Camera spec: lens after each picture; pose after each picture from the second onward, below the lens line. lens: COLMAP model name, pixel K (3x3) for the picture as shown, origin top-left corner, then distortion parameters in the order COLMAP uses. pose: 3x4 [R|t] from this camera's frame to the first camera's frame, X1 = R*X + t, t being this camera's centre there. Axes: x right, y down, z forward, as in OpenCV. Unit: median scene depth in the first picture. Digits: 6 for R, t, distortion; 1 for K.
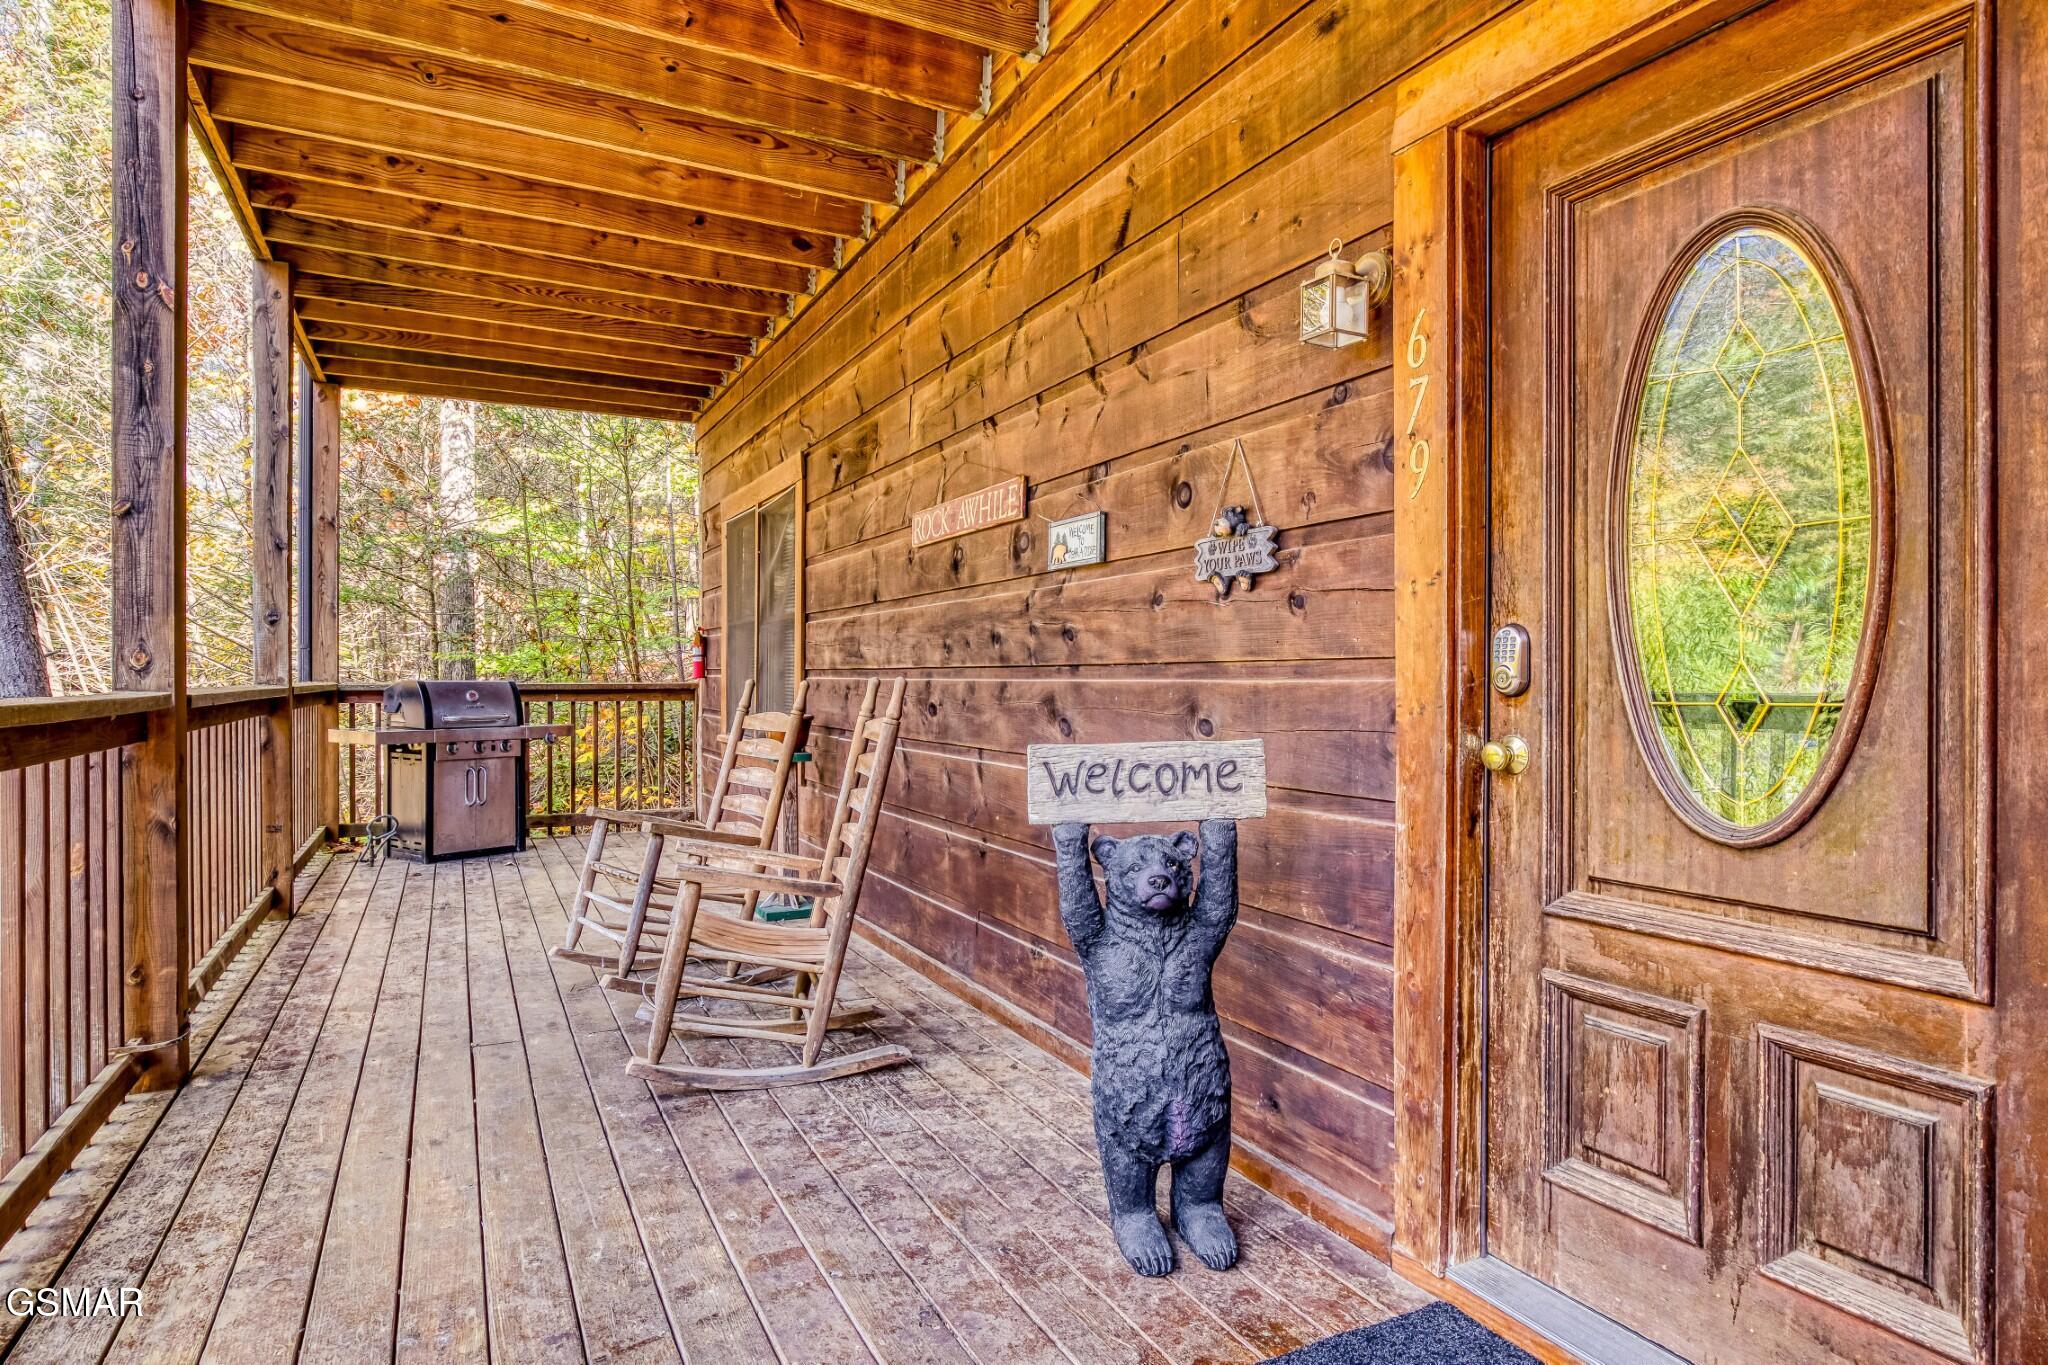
lens RADIAL K [[1099.7, 0, 940.5], [0, 1099.7, 682.4], [0, 0, 1]] dist [-0.028270, 0.008815]
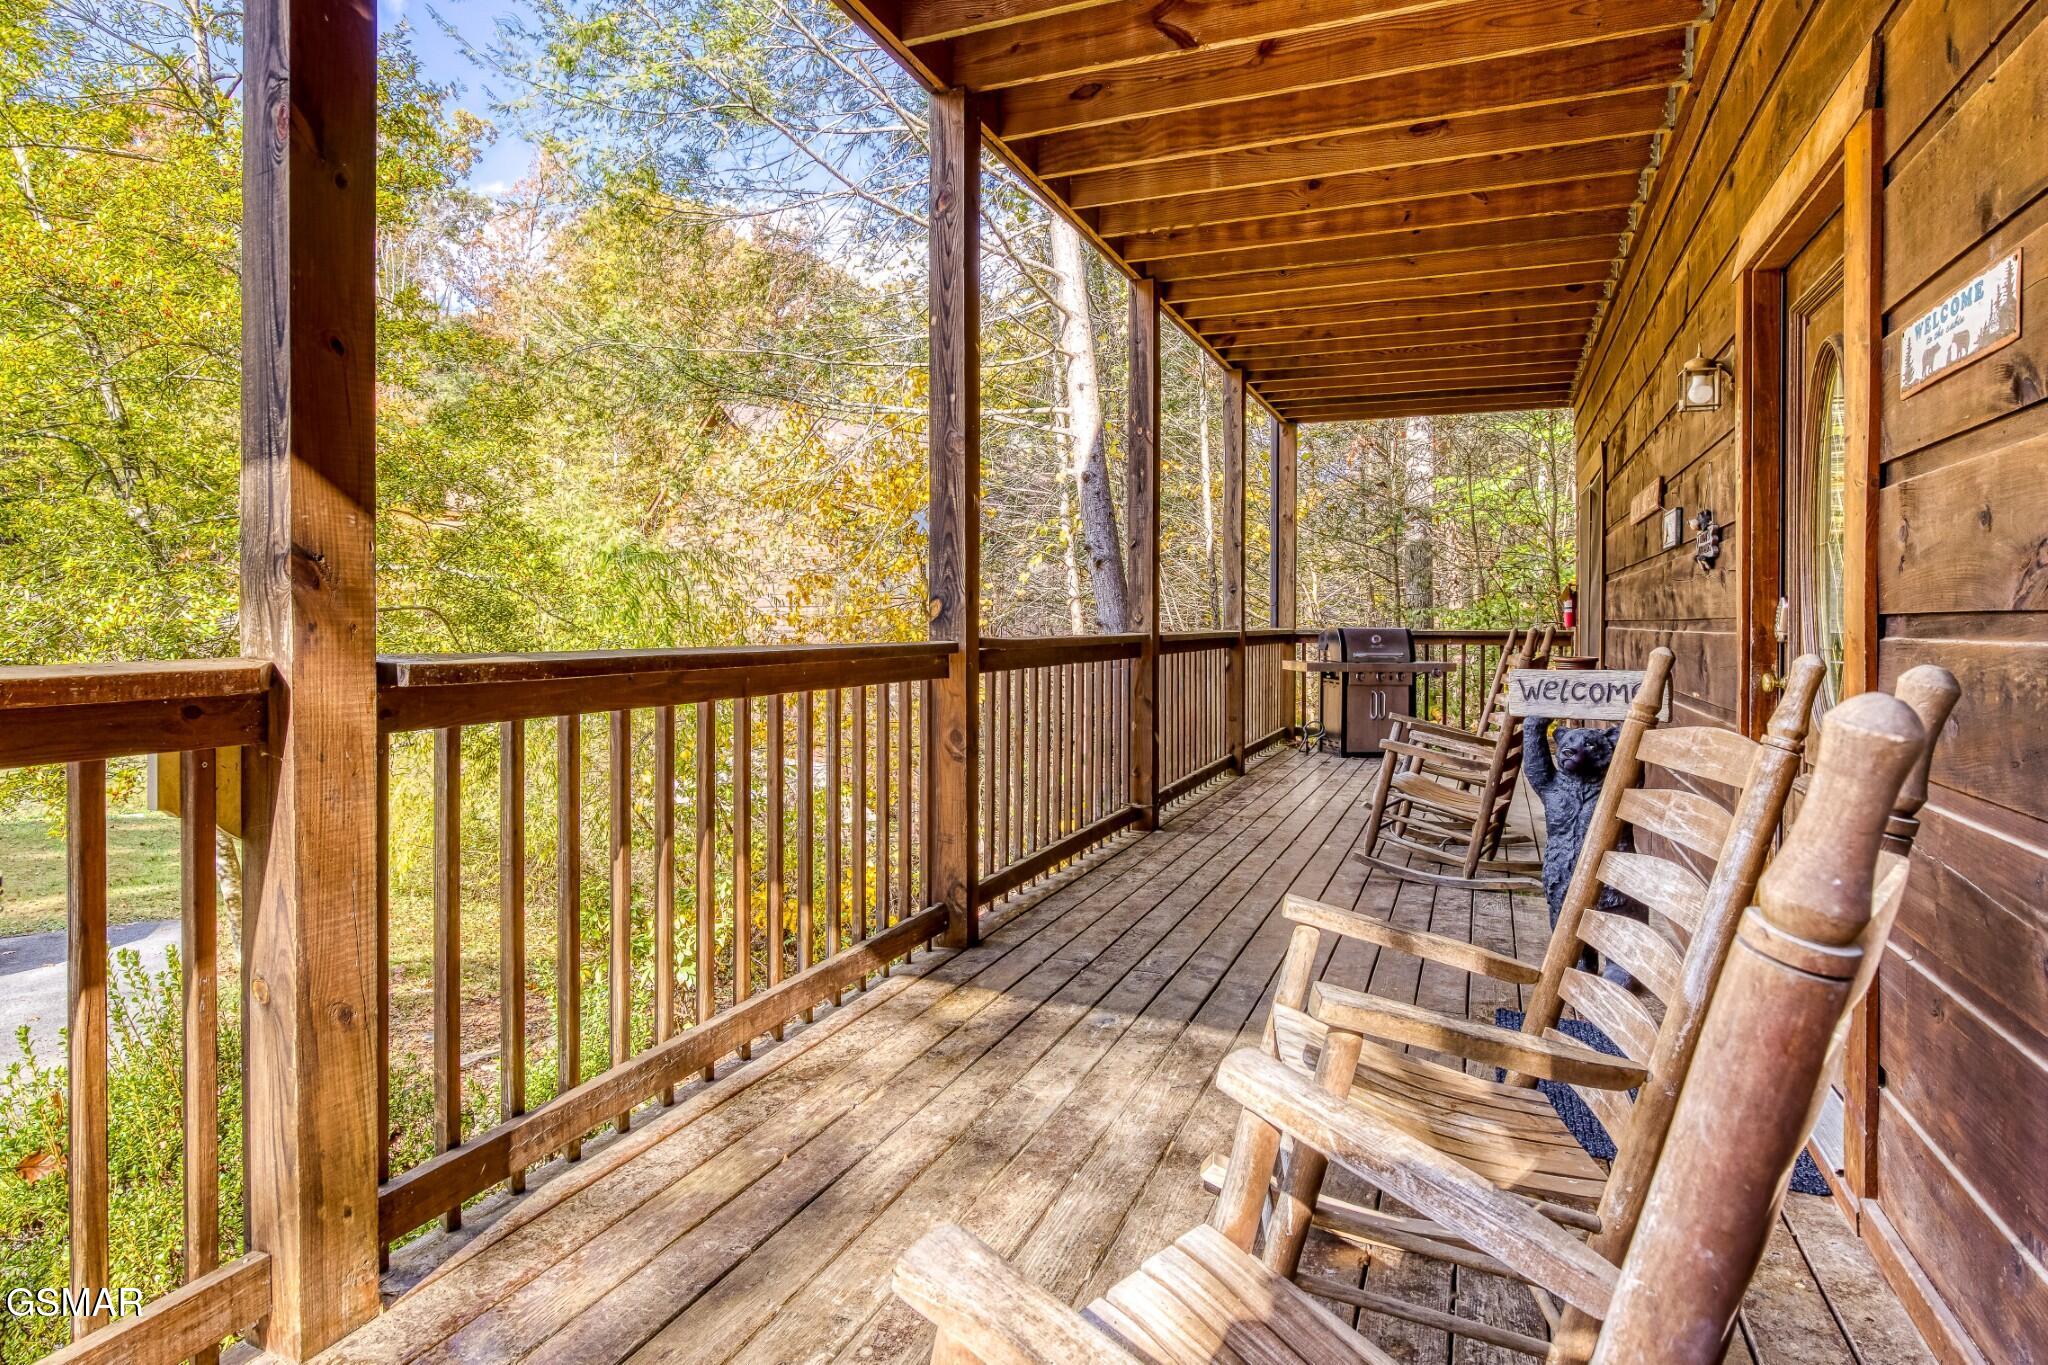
lens RADIAL K [[1056.1, 0, 1029.4], [0, 1056.1, 628.2], [0, 0, 1]] dist [0.000130, 0.000065]
pose [[0.673898, 0.006756, -0.738793, 0.392777], [-0.007281, 0.999970, 0.002503, -0.002469], [0.738788, 0.003692, 0.673927, -0.325988]]
